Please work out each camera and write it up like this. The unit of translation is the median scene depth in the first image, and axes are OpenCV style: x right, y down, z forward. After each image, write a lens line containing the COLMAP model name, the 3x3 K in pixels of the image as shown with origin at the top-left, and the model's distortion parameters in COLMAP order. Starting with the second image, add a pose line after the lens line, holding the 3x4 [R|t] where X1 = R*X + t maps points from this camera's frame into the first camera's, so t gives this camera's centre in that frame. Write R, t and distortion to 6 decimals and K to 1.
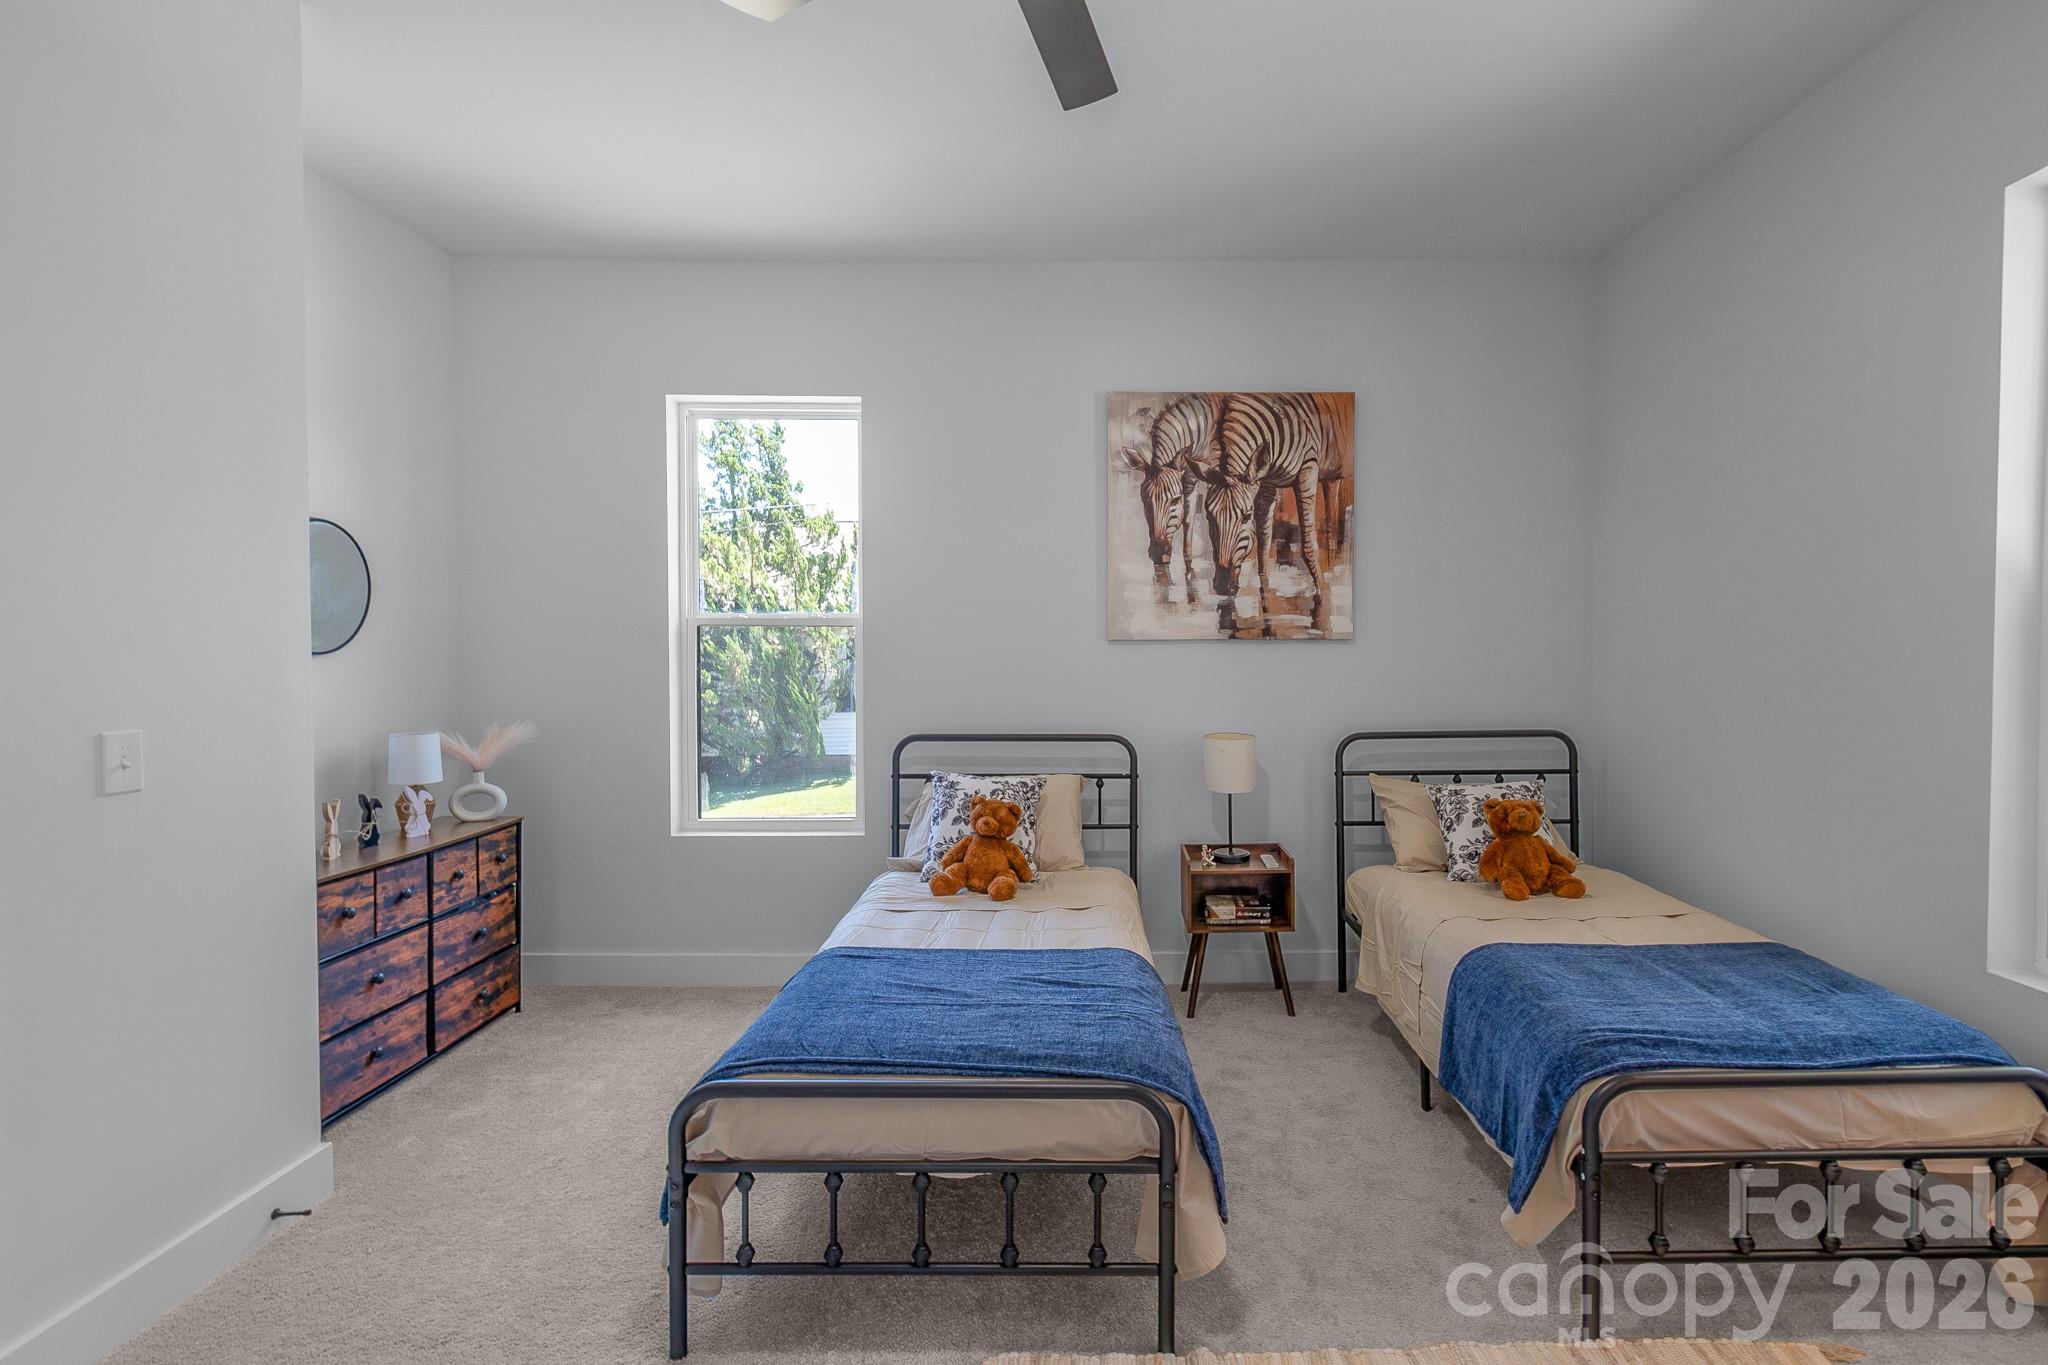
lens RADIAL K [[930.1, 0, 1069.4], [0, 930.1, 669.5], [0, 0, 1]] dist [0.004438, -0.000853]
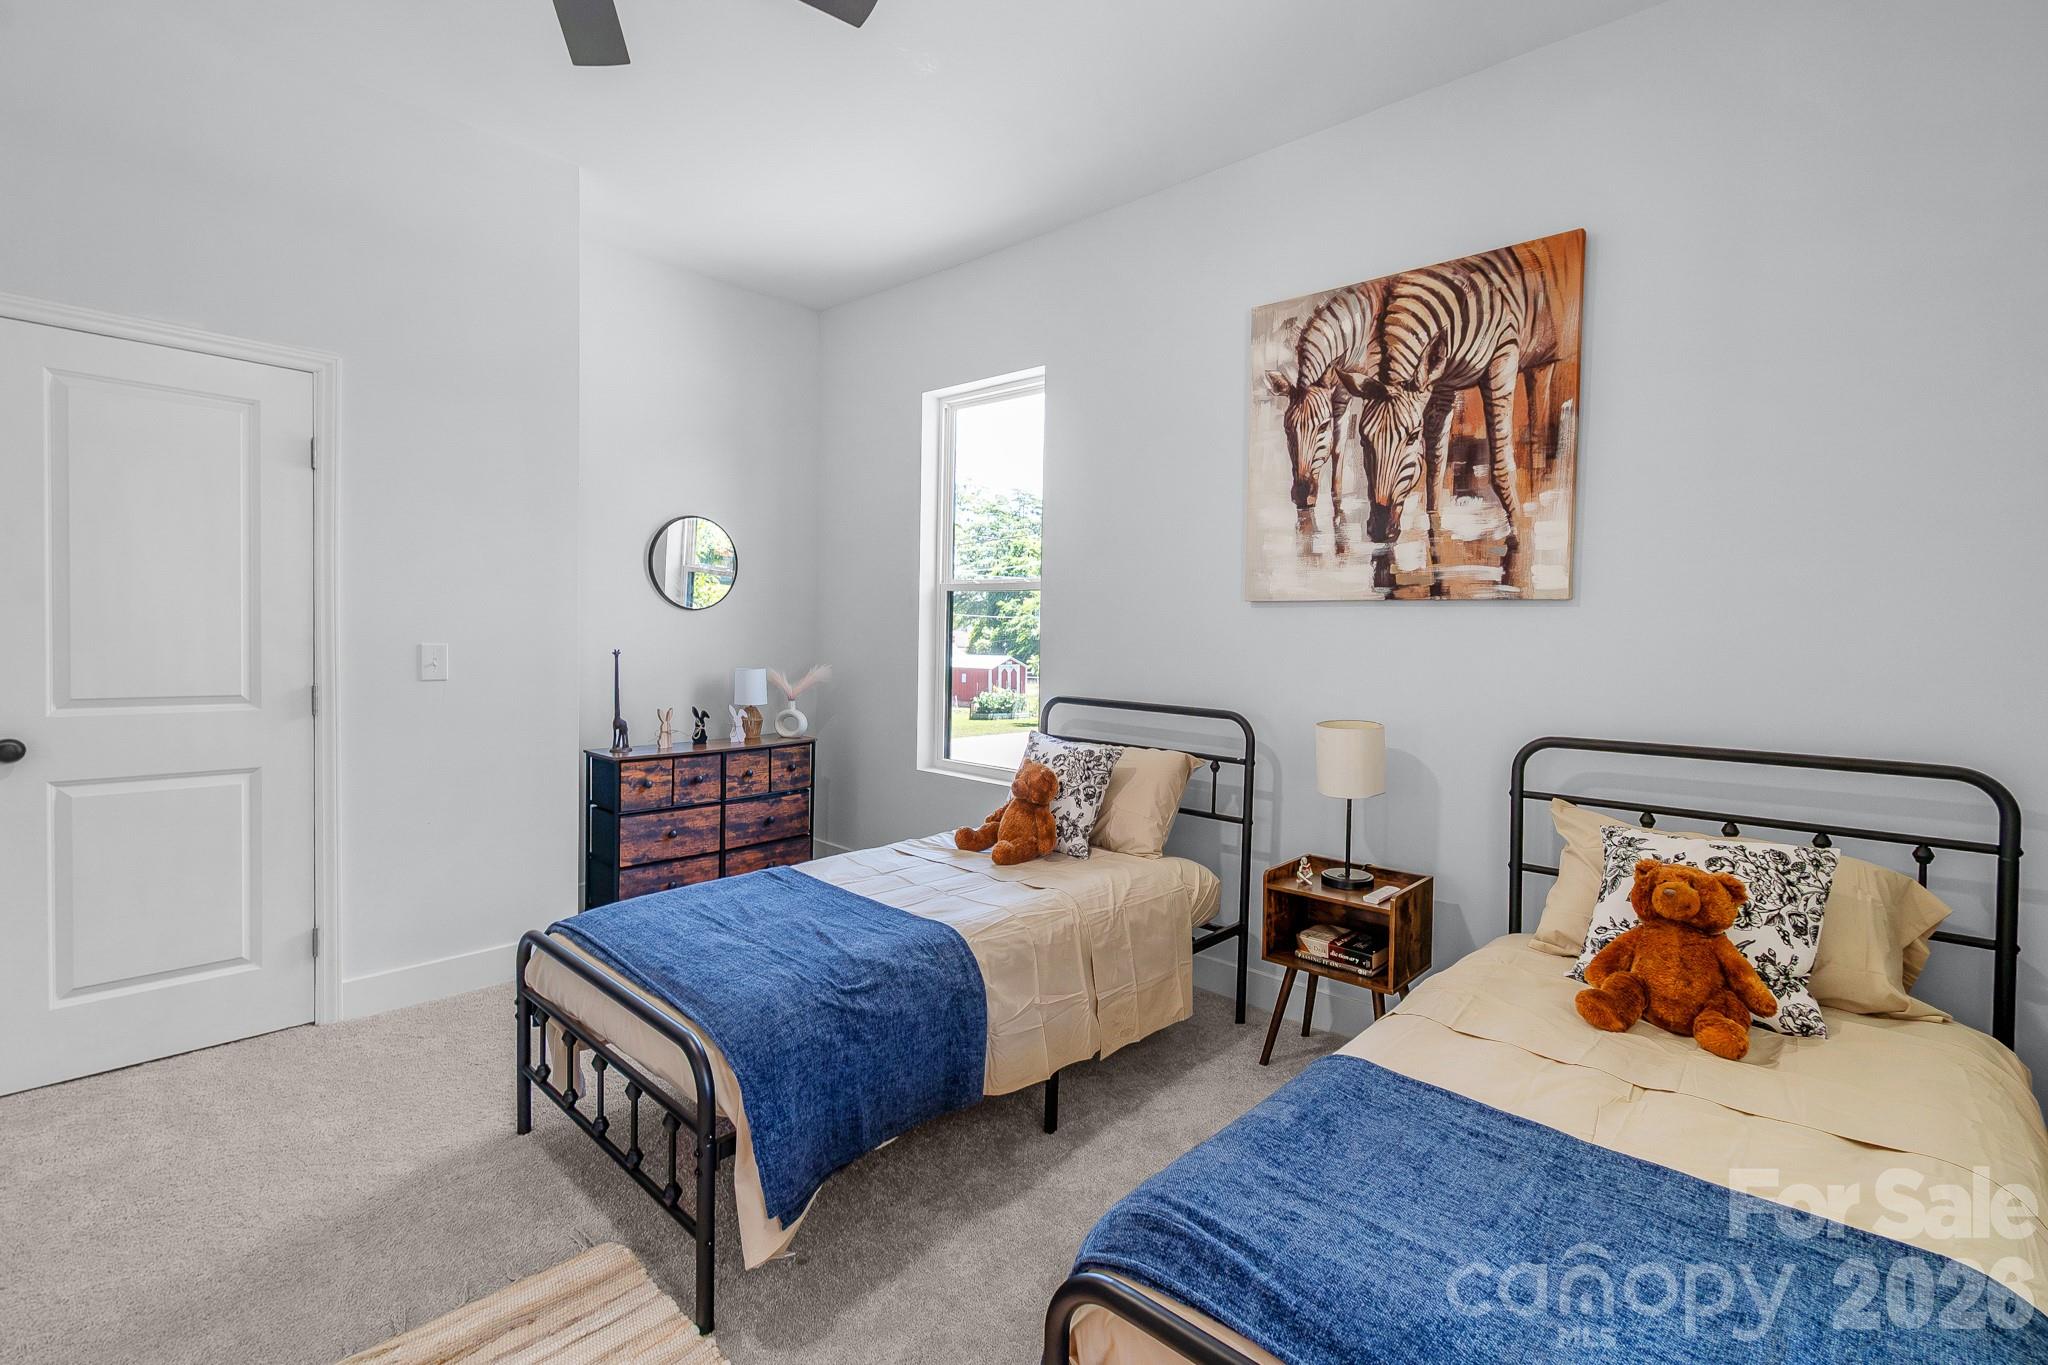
lens RADIAL K [[920.3, 0, 1123.6], [0, 920.3, 665.3], [0, 0, 1]] dist [0.004373, -0.000086]
pose [[0.746629, 0.040631, -0.663999, 0.528071], [-0.034602, 0.999154, 0.022231, 0.012326], [0.664341, 0.006378, 0.747403, 0.297959]]
